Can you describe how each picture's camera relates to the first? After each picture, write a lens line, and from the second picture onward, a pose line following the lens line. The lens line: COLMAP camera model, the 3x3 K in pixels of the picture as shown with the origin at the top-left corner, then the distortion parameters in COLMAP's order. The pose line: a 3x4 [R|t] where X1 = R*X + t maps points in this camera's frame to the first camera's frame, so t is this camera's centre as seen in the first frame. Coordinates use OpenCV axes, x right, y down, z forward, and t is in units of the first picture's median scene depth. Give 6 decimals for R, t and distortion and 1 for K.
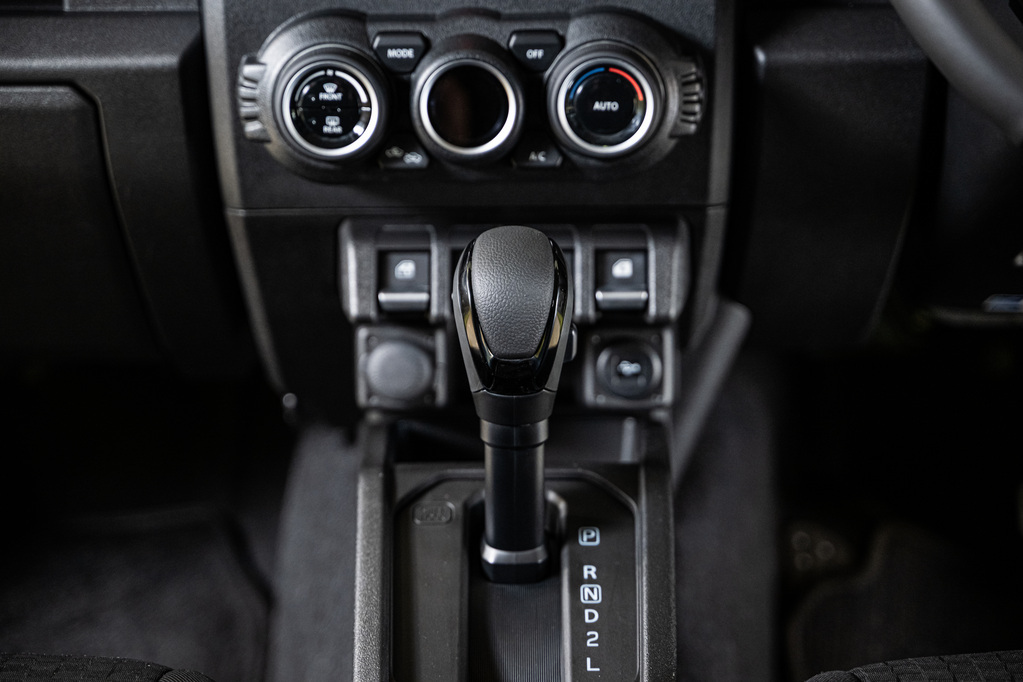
lens RADIAL K [[2044.6, 0, 509.4], [0, 2044.6, 342.6], [0, 0, 1]] dist [0.013521, -0.397111]
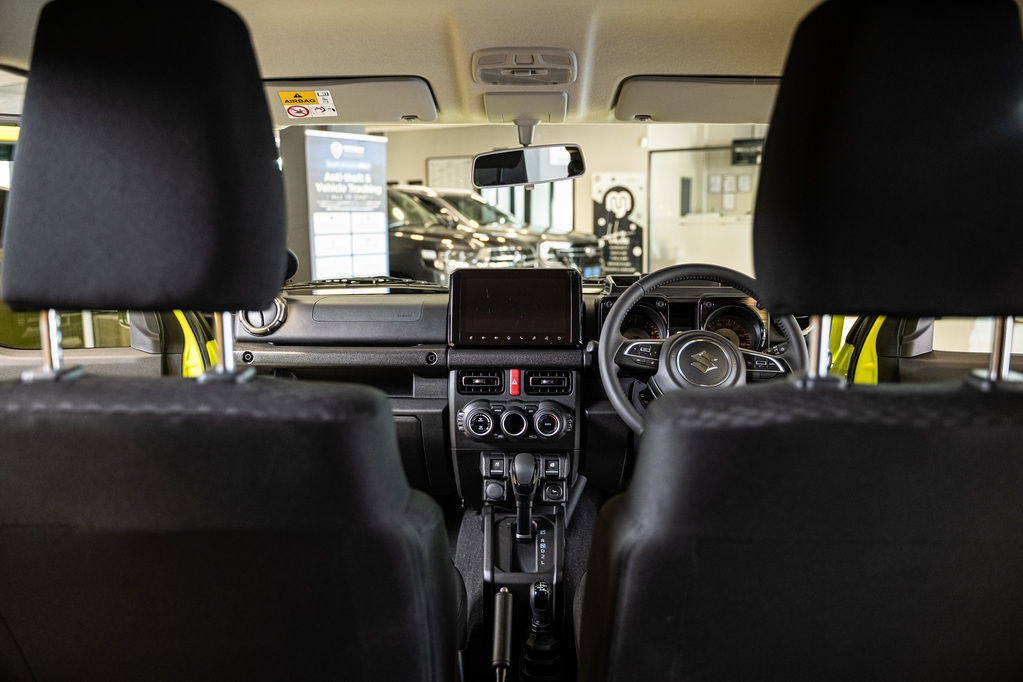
lens RADIAL K [[812.0, 0, 502.5], [0, 812.0, 345.8], [0, 0, 1]] dist [0.002779, -0.002251]
pose [[0.999558, 0.015157, -0.025569, -0.004383], [-0.019784, 0.981241, -0.191767, 0.042434], [0.022182, 0.192188, 0.981107, -0.609992]]
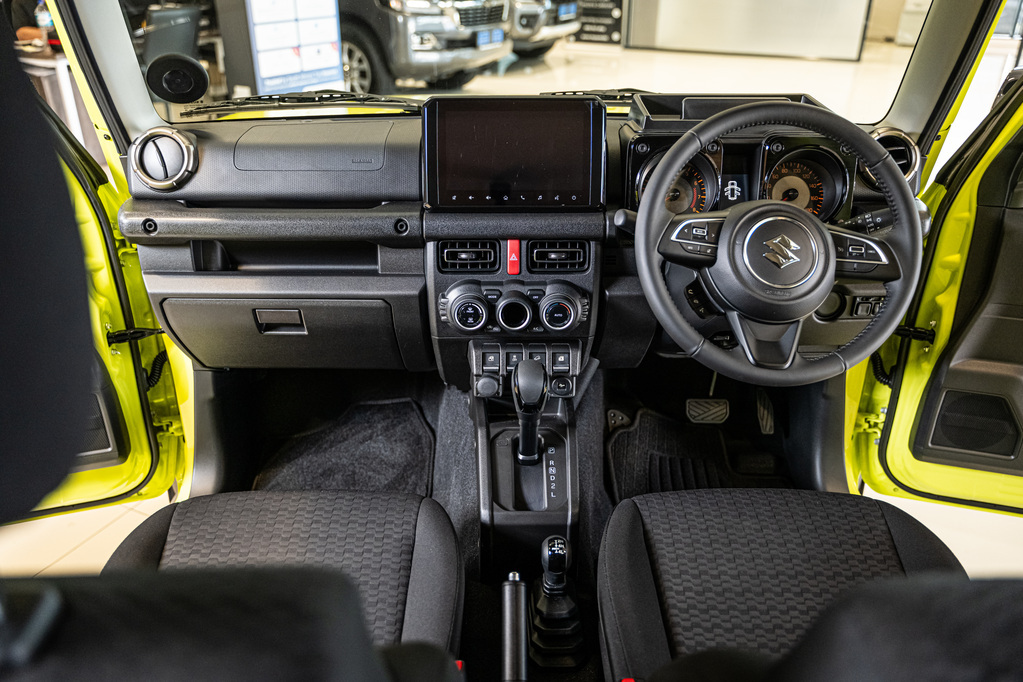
lens RADIAL K [[812.0, 0, 502.5], [0, 812.0, 345.8], [0, 0, 1]] dist [0.002779, -0.002251]
pose [[0.999787, 0.003116, 0.020393, -0.062018], [-0.005587, 0.992483, 0.122256, -0.215592], [-0.019859, -0.122344, 0.992289, -0.230995]]
